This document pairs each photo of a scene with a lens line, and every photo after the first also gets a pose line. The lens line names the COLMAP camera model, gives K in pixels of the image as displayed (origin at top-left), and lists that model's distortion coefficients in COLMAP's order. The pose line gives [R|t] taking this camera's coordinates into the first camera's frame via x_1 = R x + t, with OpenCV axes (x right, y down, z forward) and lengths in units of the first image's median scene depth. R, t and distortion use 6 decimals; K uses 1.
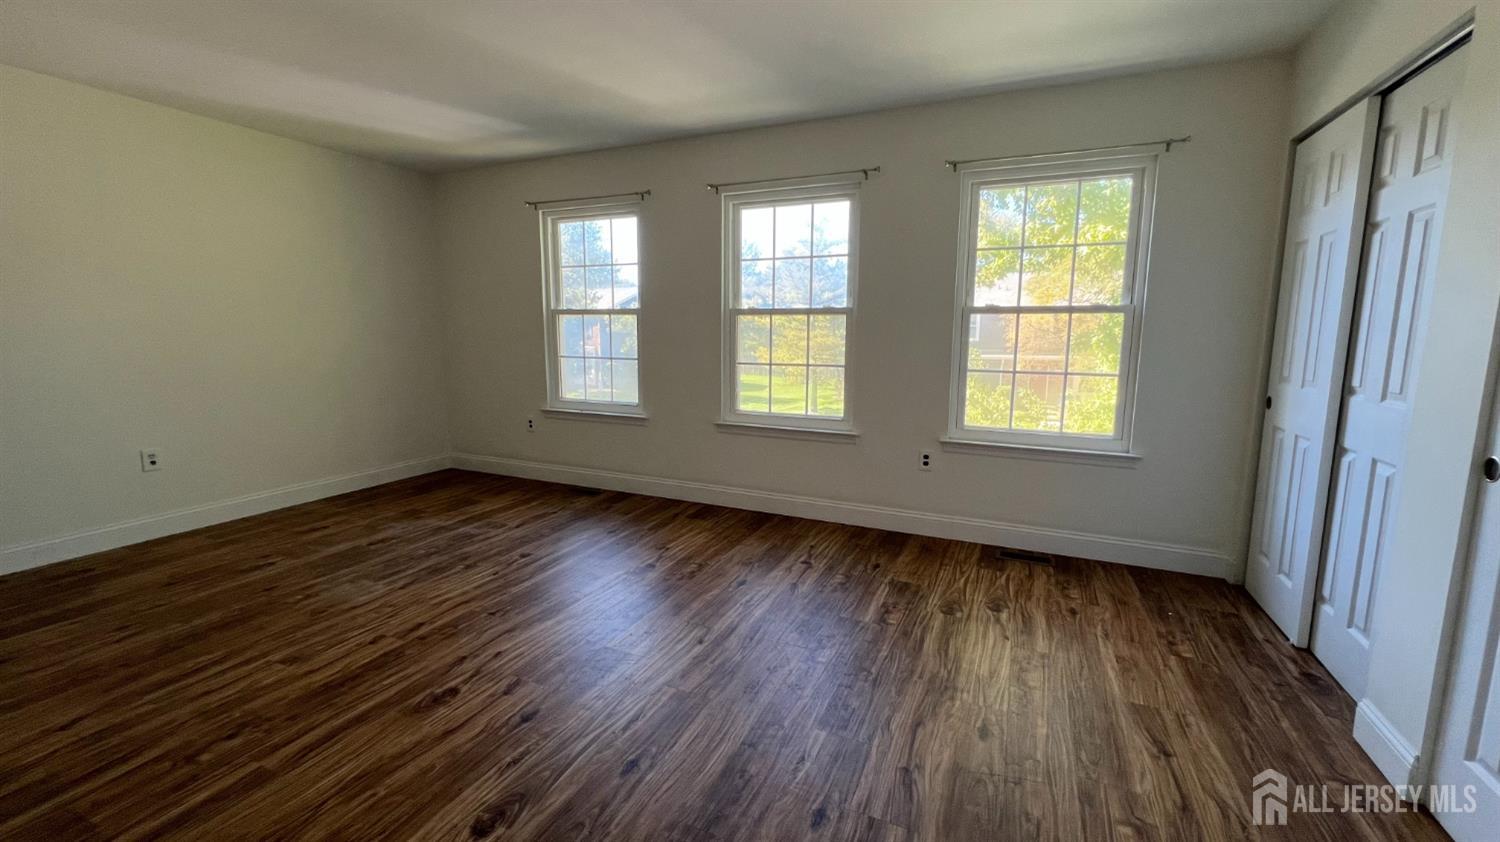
lens RADIAL K [[595.6, 0, 756.9], [0, 595.6, 414.4], [0, 0, 1]] dist [0.008361, -0.000246]
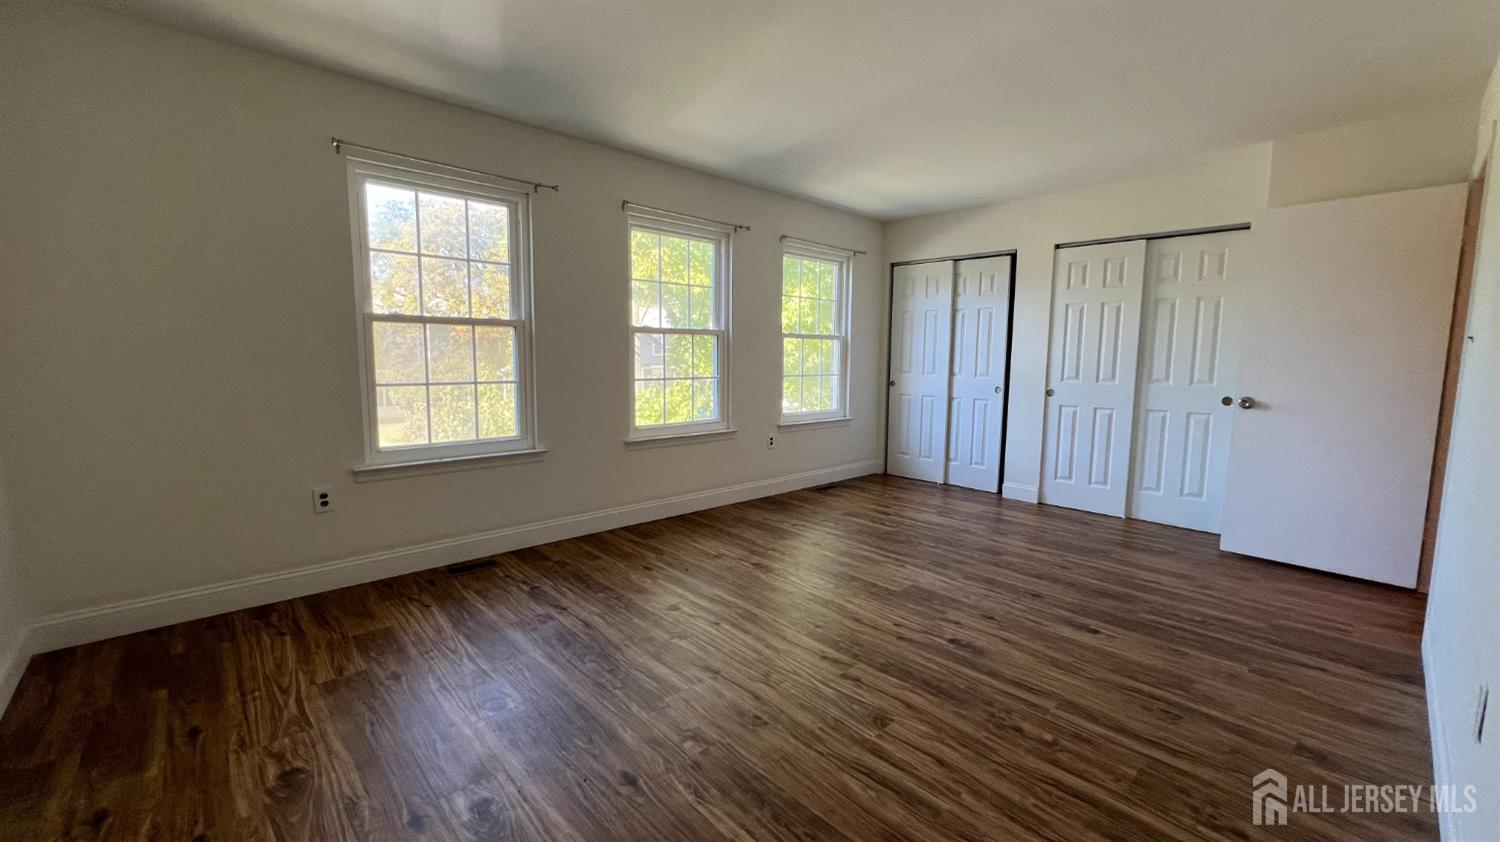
lens RADIAL K [[595.6, 0, 756.9], [0, 595.6, 414.4], [0, 0, 1]] dist [0.008361, -0.000246]
pose [[0.376255, -0.094323, 0.921702, -1.180205], [0.115221, 0.991845, 0.054466, -0.074963], [-0.919324, 0.085706, 0.384055, 0.582619]]
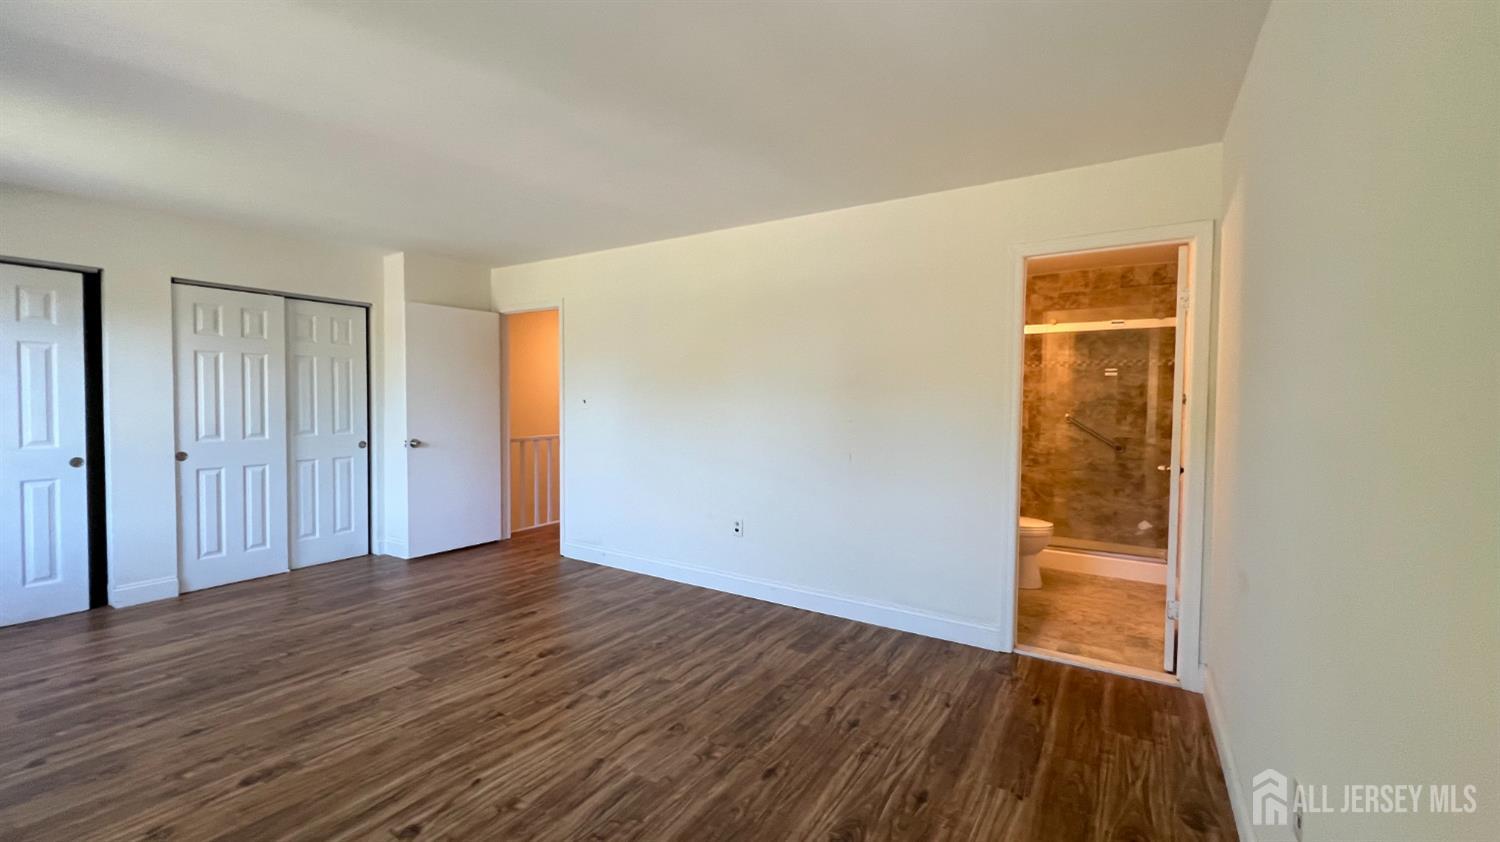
lens RADIAL K [[587.6, 0, 737.6], [0, 587.6, 418.7], [0, 0, 1]] dist [0.001207, 0.000065]
pose [[-0.986561, -0.014414, 0.162759, -0.820775], [0.012926, 0.986095, 0.165680, -0.234724], [-0.162884, 0.165557, -0.972656, 1.512115]]
